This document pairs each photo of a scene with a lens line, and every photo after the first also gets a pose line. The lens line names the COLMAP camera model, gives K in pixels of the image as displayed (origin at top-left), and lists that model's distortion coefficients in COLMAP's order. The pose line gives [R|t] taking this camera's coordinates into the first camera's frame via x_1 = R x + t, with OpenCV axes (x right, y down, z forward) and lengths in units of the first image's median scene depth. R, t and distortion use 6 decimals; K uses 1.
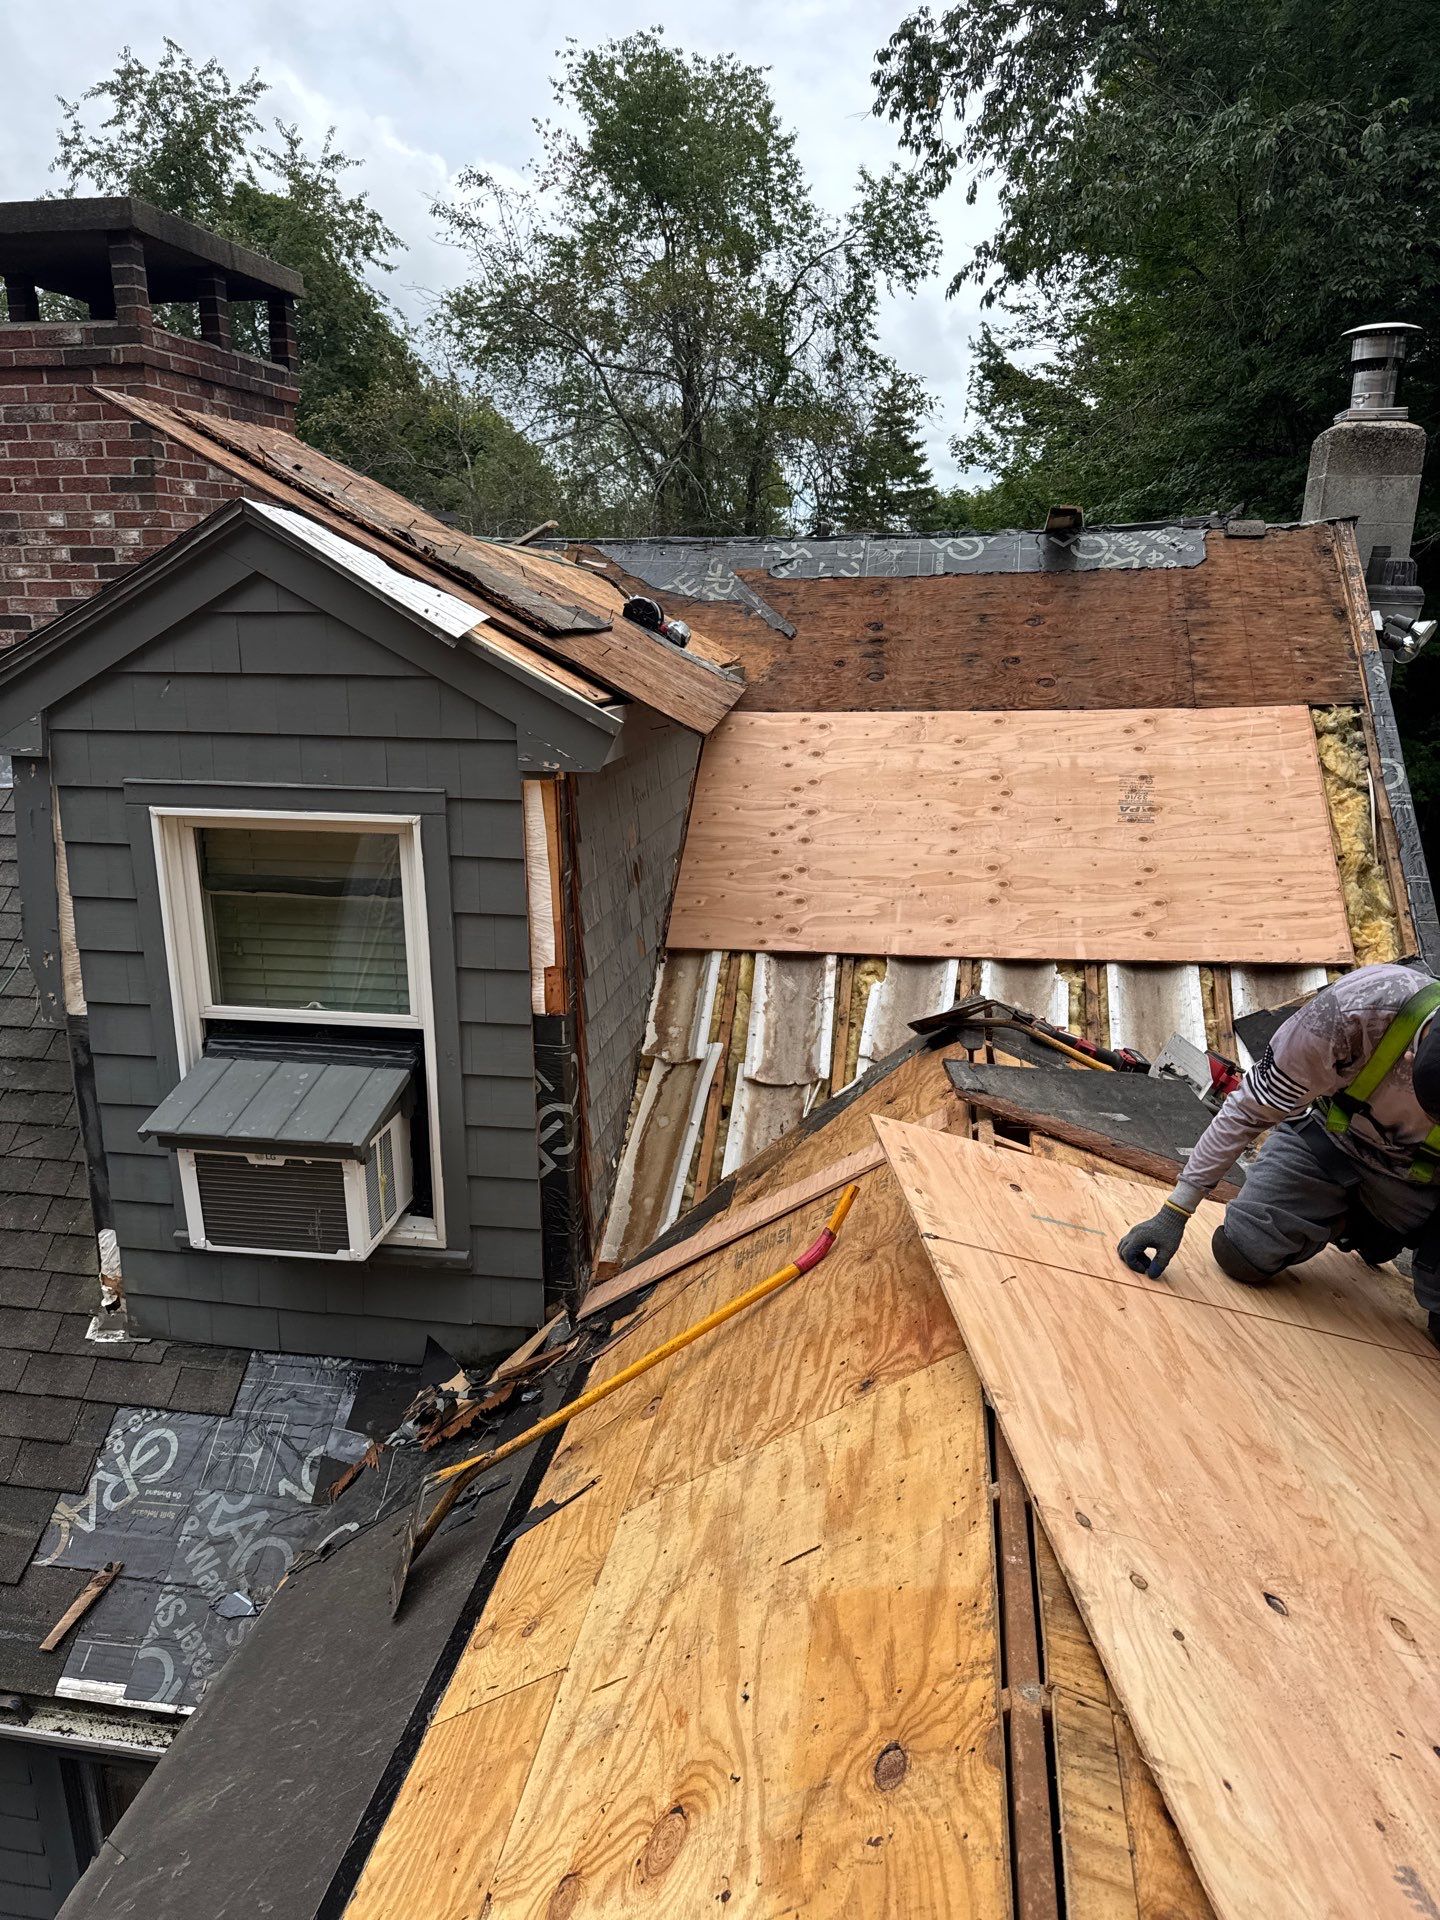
lens RADIAL K [[1331.9, 0, 735.2], [0, 1331.9, 981.3], [0, 0, 1]] dist [-0.000241, -0.018228]
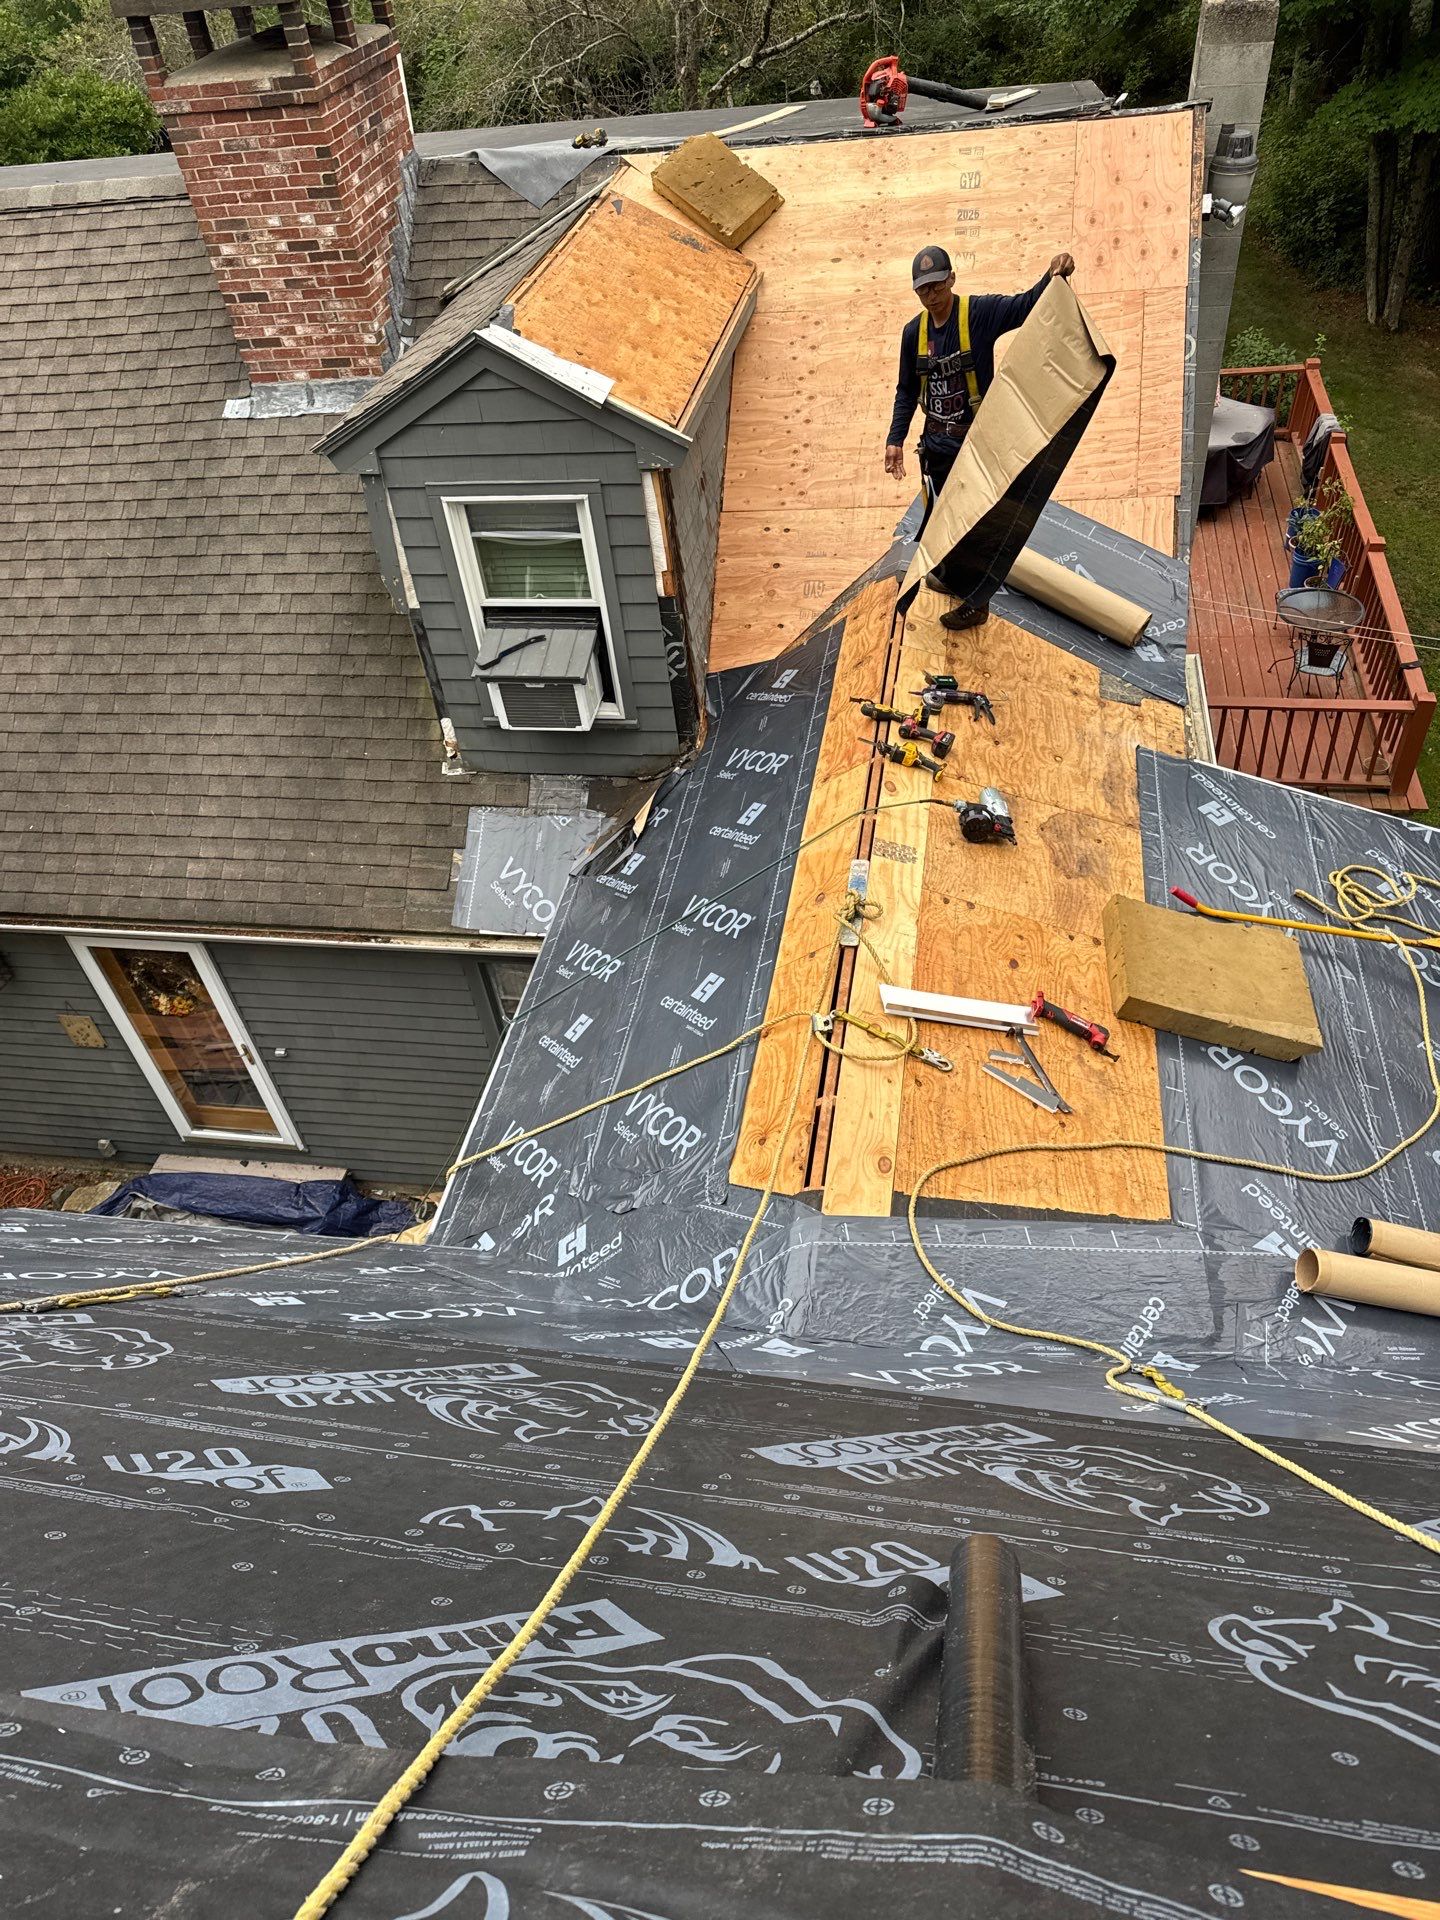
lens RADIAL K [[1338.4, 0, 711.3], [0, 1338.4, 973.4], [0, 0, 1]] dist [0.062212, -0.059630]
pose [[0.994221, -0.056982, -0.090985, 0.061529], [0.091638, 0.891954, 0.442742, -0.304565], [0.055926, -0.448521, 0.892021, -0.859984]]
